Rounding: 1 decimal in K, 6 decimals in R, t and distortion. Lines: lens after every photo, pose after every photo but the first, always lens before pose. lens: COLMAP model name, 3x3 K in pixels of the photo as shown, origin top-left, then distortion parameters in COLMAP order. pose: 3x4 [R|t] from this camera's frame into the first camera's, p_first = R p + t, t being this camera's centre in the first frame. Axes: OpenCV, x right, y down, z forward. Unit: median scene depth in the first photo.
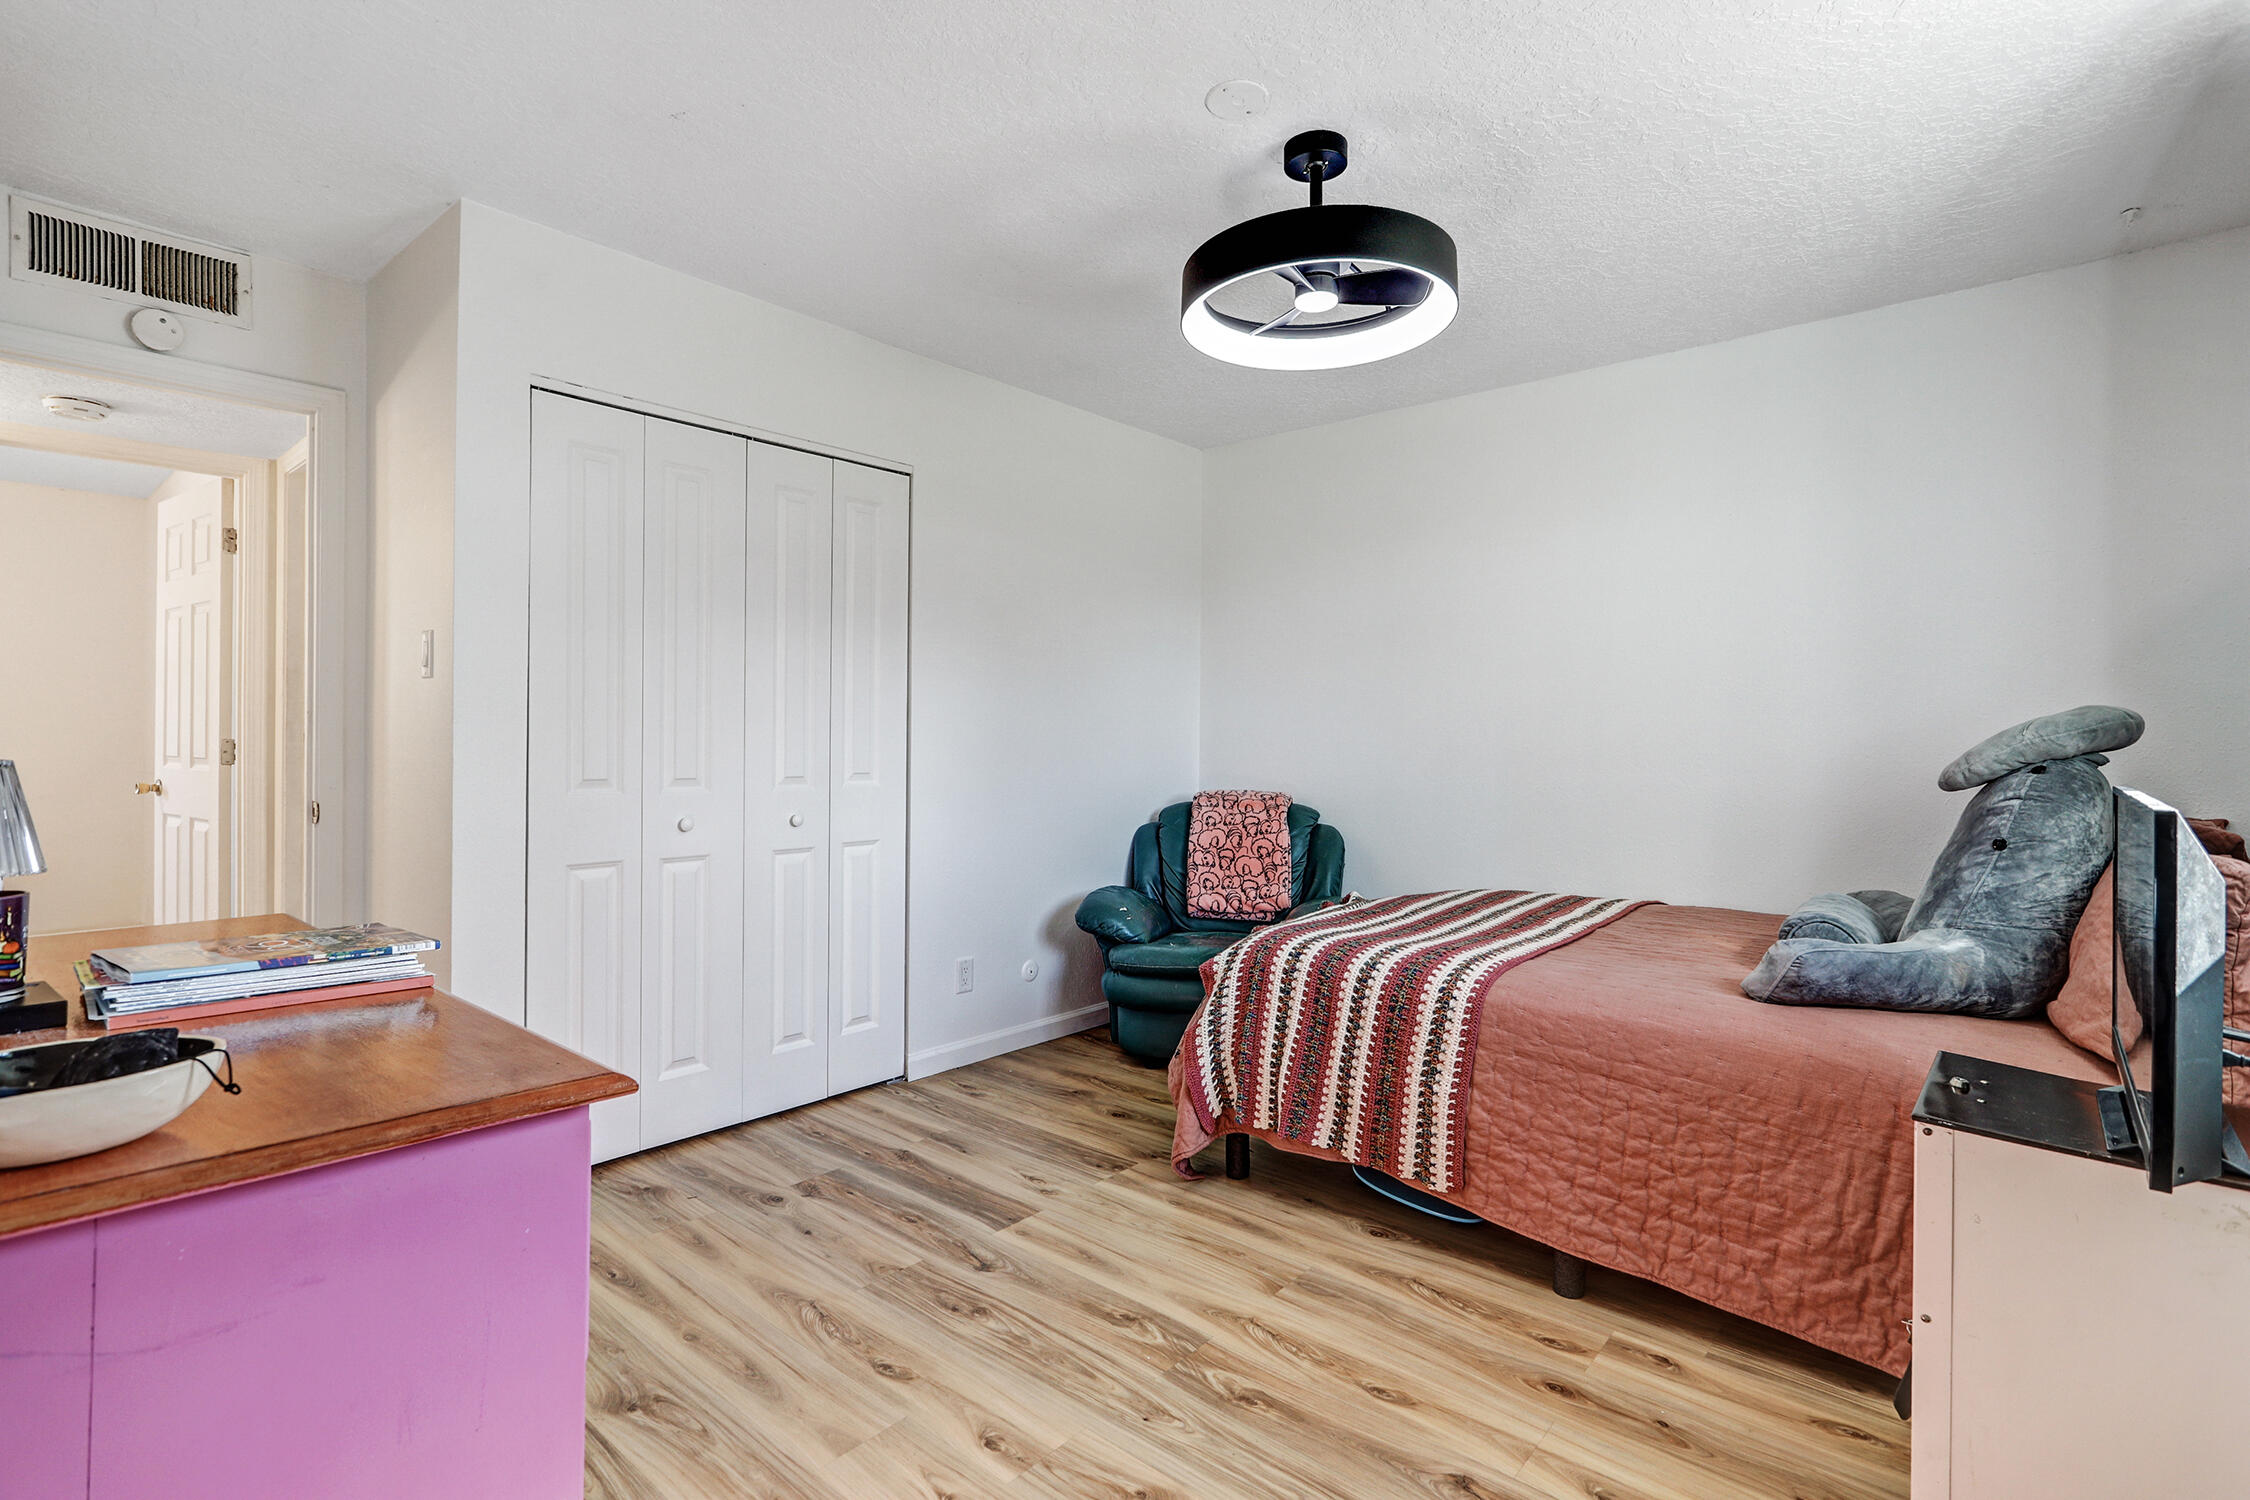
lens RADIAL K [[1068.3, 0, 1126.4], [0, 1068.3, 747.9], [0, 0, 1]] dist [-0.007024, 0.000874]
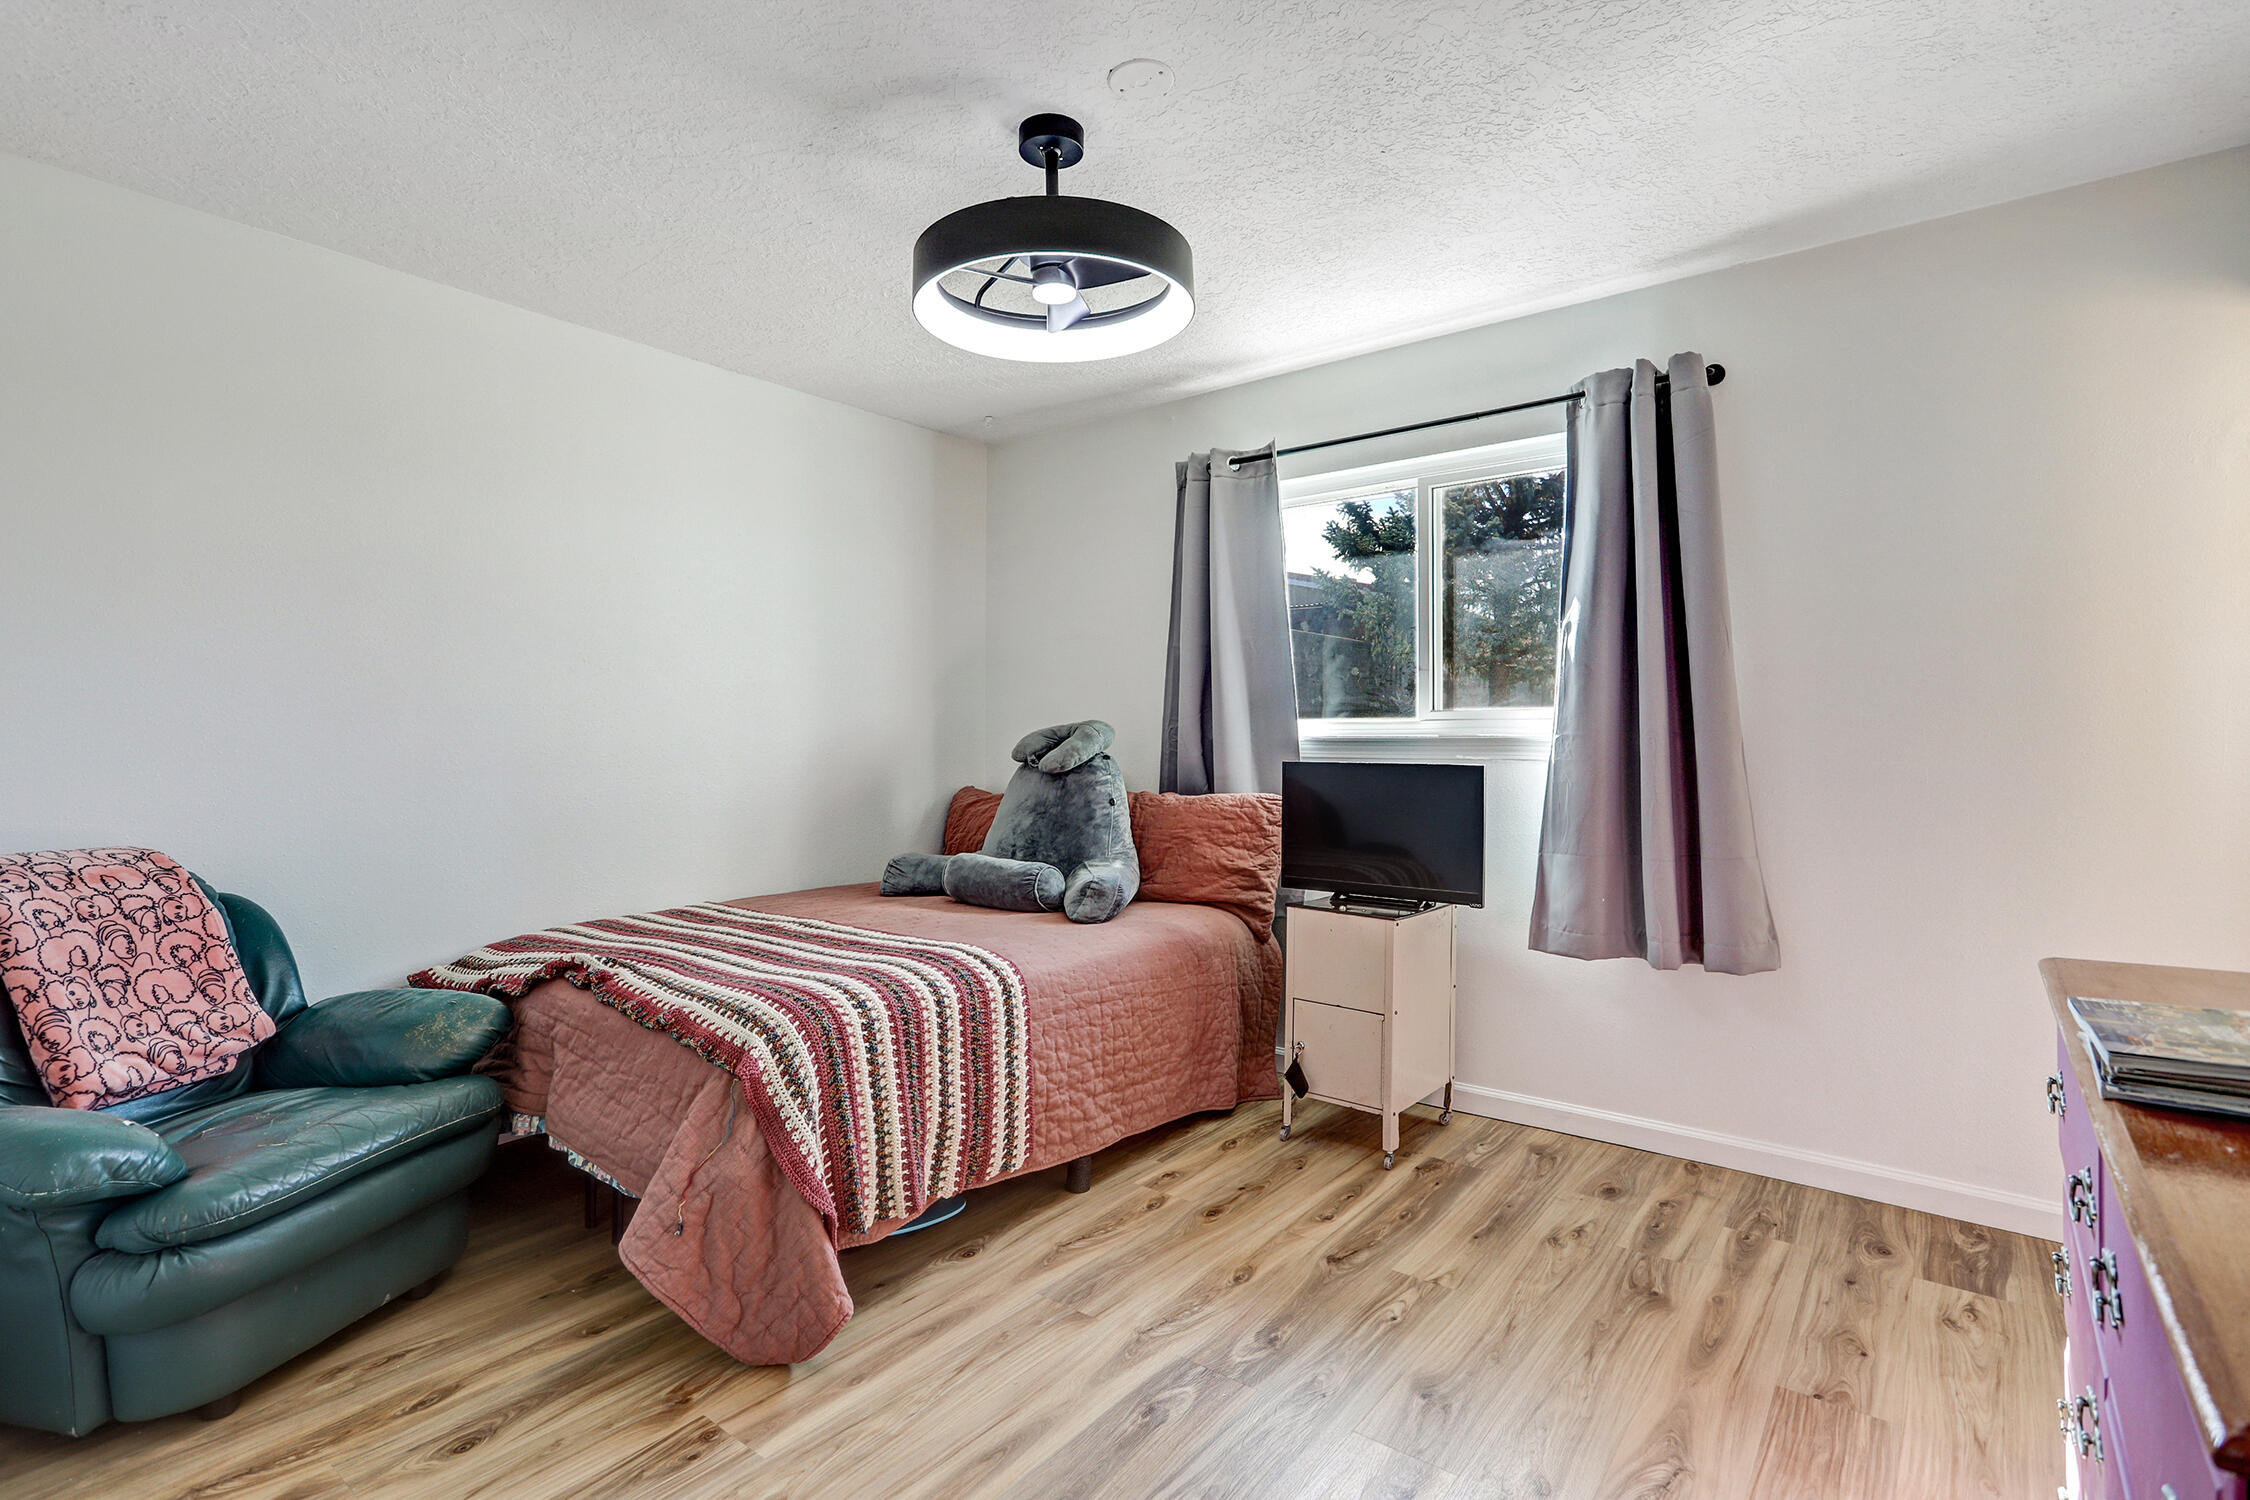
lens RADIAL K [[1068.3, 0, 1126.4], [0, 1068.3, 747.9], [0, 0, 1]] dist [-0.007024, 0.000874]
pose [[-0.053780, -0.017256, 0.998404, -0.725908], [0.014216, 0.999736, 0.018044, -0.019425], [-0.998452, 0.015164, -0.053520, 0.894993]]
